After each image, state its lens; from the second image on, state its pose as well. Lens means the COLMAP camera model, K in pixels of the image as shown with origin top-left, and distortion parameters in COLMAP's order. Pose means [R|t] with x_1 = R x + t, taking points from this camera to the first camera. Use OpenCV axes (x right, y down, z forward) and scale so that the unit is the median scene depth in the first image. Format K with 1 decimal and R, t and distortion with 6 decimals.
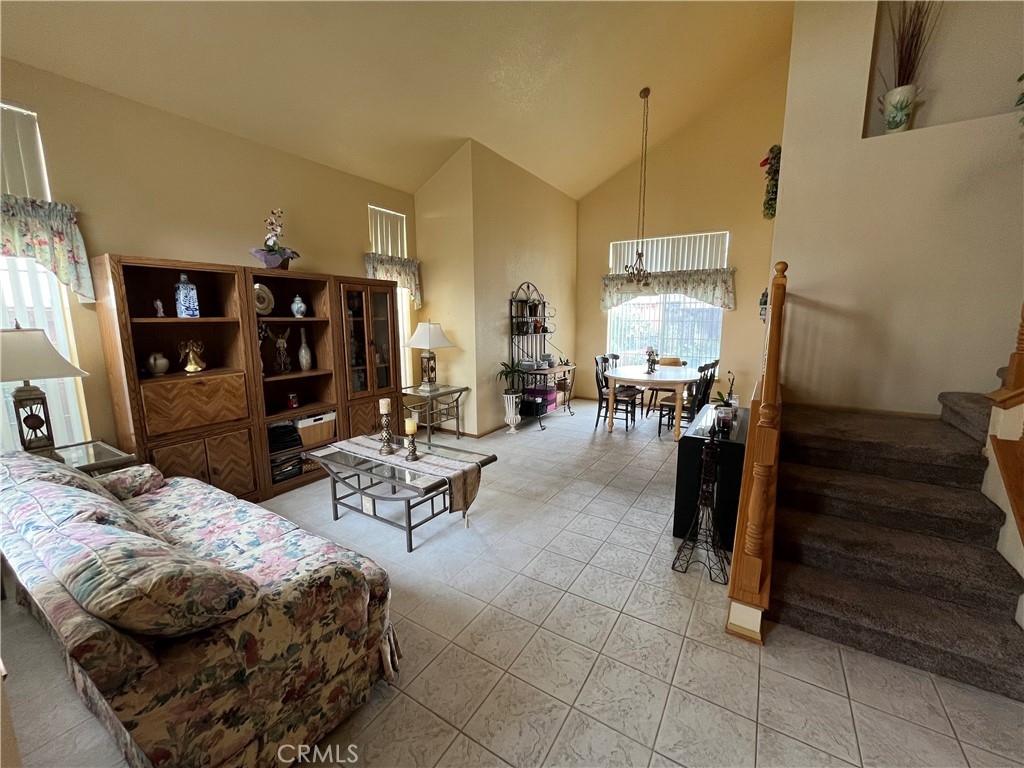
lens RADIAL K [[411.1, 0, 512.9], [0, 411.1, 385.2], [0, 0, 1]] dist [-0.014854, -0.000172]
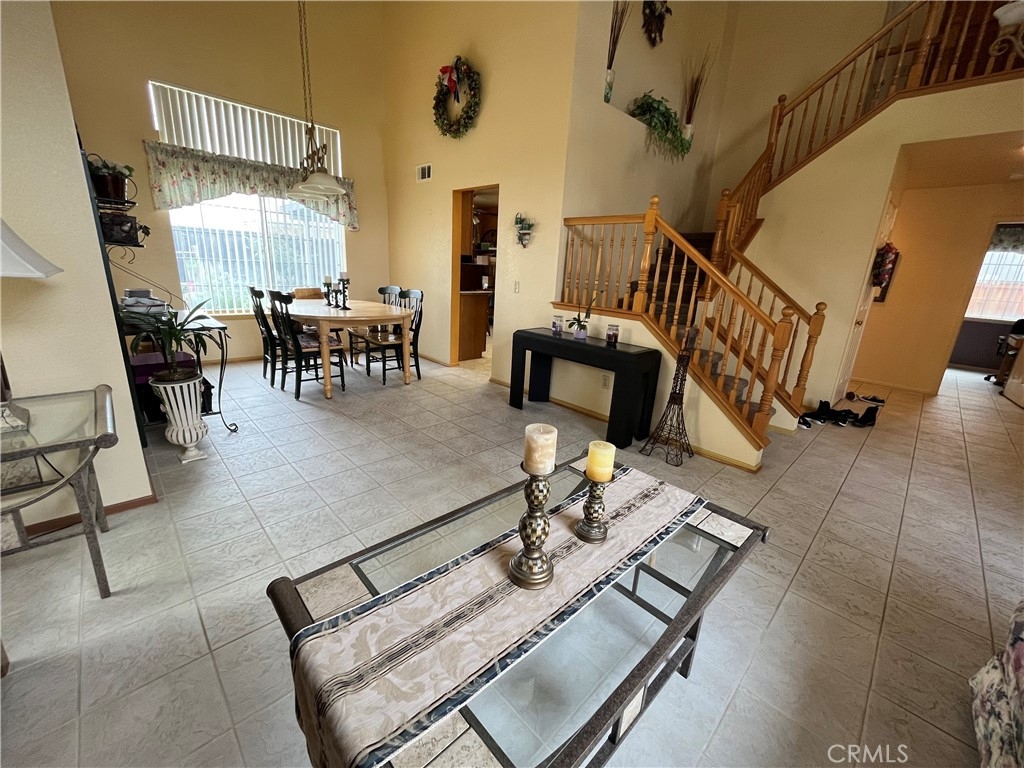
lens RADIAL K [[411.1, 0, 513.5], [0, 411.1, 386.1], [0, 0, 1]] dist [-0.014854, -0.000172]
pose [[0.236179, -0.253147, 0.938156, -0.299382], [0.103314, 0.966539, 0.234797, -0.032099], [-0.966202, 0.041470, 0.254430, 0.472667]]
